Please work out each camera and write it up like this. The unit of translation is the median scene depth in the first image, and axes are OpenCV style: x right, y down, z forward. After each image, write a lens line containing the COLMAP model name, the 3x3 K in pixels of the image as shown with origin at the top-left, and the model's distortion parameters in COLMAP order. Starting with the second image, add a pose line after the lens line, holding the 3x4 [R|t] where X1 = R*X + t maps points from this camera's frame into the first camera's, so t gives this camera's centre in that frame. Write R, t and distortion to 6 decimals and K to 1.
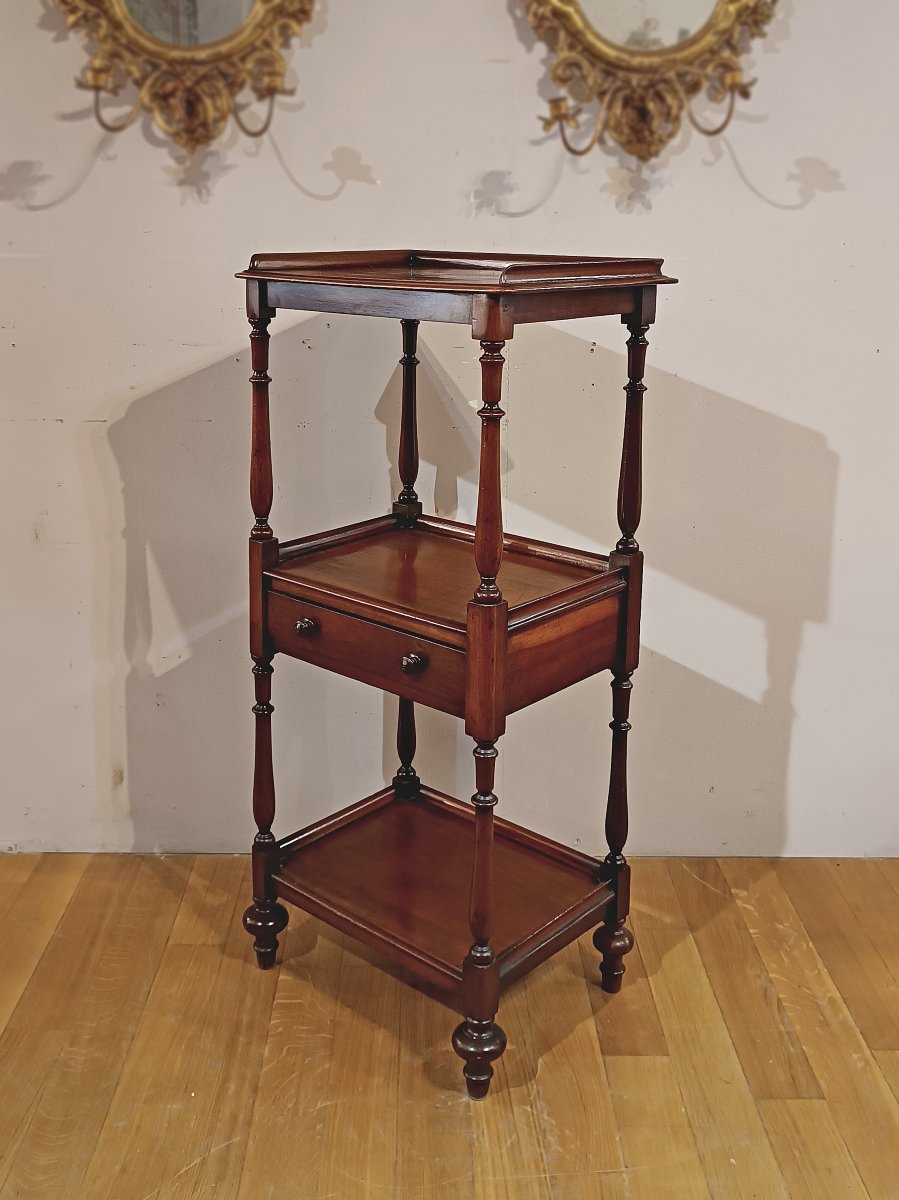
lens RADIAL K [[1273.3, 0, 417.7], [0, 1273.3, 463.6], [0, 0, 1]] dist [0.010818, -0.029793]
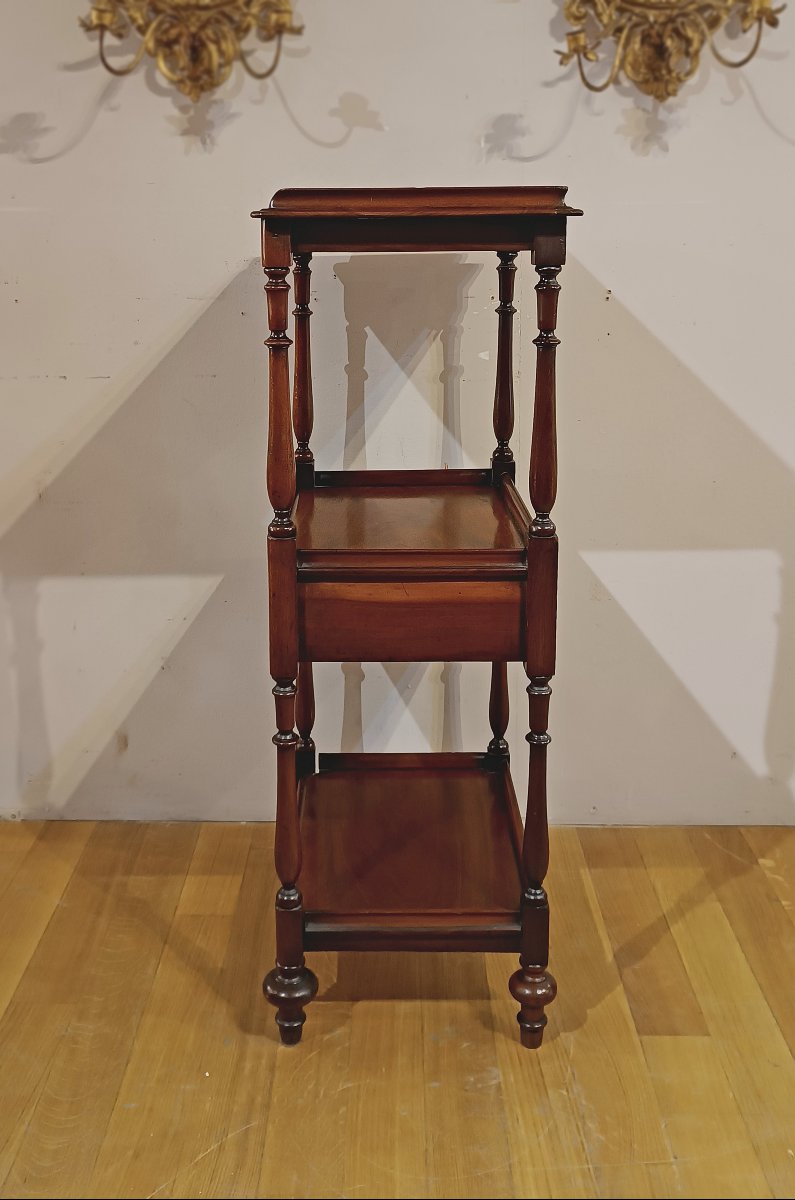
lens RADIAL K [[1206.2, 0, 349.4], [0, 1206.2, 432.5], [0, 0, 1]] dist [0.004914, -0.021224]
pose [[0.999402, -0.008775, -0.033455, -0.031509], [0.008063, 0.999739, -0.021380, 0.032989], [0.033634, 0.021097, 0.999212, 0.084237]]
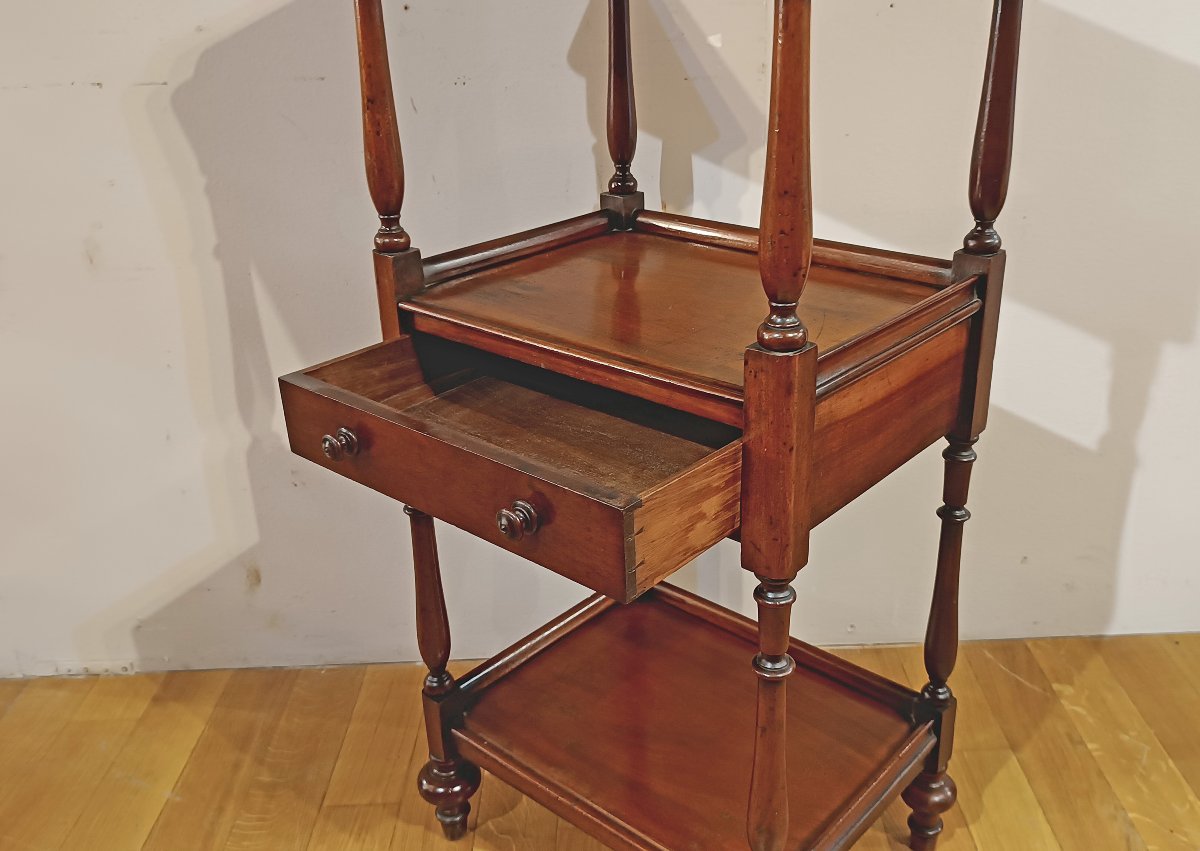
lens RADIAL K [[1124.4, 0, 662.6], [0, 1124.4, 412.4], [0, 0, 1]] dist [-0.001771, -0.008860]
pose [[0.998770, -0.037500, 0.032434, -0.010854], [0.030503, 0.980465, 0.194316, 0.031035], [-0.039087, -0.193088, 0.980403, 0.403911]]
